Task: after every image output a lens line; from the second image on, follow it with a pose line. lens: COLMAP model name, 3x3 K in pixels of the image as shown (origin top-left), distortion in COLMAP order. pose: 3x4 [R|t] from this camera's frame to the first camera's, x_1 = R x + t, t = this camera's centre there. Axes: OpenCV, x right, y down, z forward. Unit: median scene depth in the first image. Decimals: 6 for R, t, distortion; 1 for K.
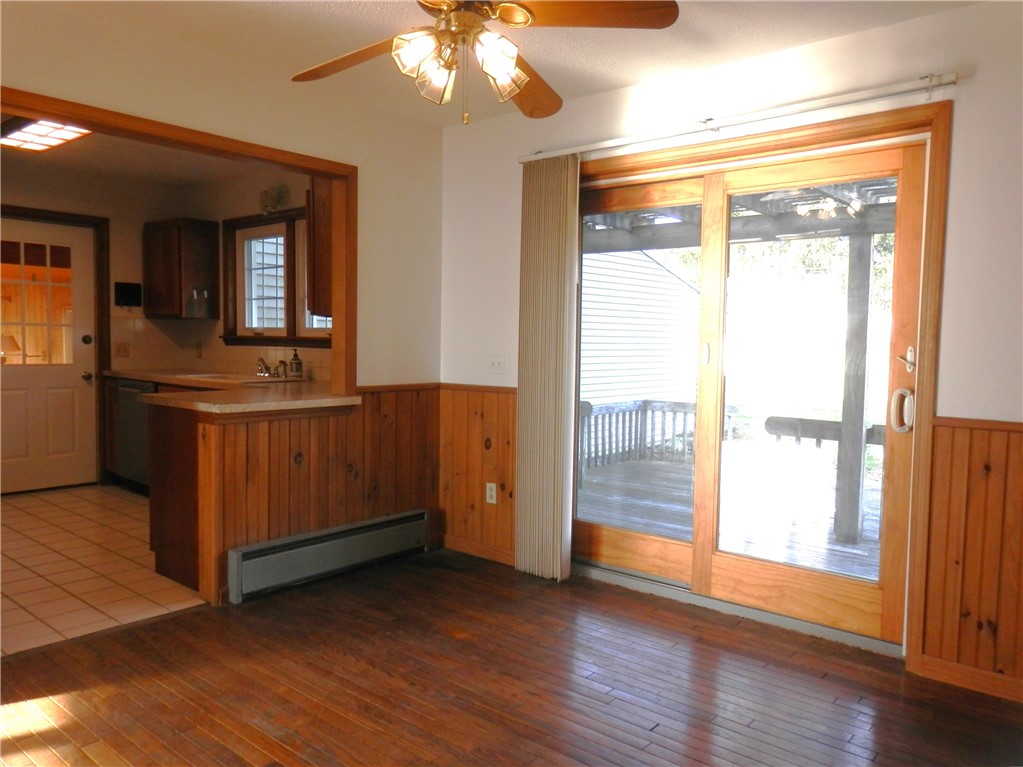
lens RADIAL K [[778.7, 0, 510.7], [0, 778.7, 381.4], [0, 0, 1]] dist [0.011704, 0.011651]
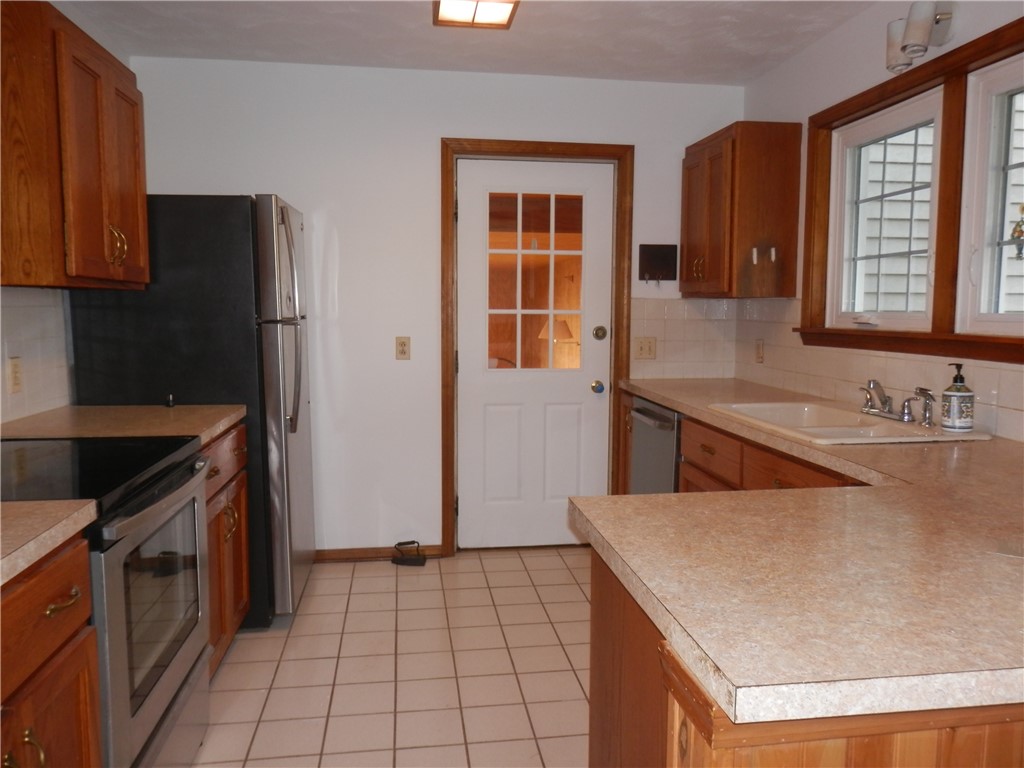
lens RADIAL K [[779.5, 0, 514.0], [0, 779.5, 379.2], [0, 0, 1]] dist [0.011704, 0.011651]
pose [[0.751664, 0.046552, -0.657901, -0.154219], [-0.025302, 0.998807, 0.041767, -0.040116], [0.659060, -0.014748, 0.751945, 0.447143]]
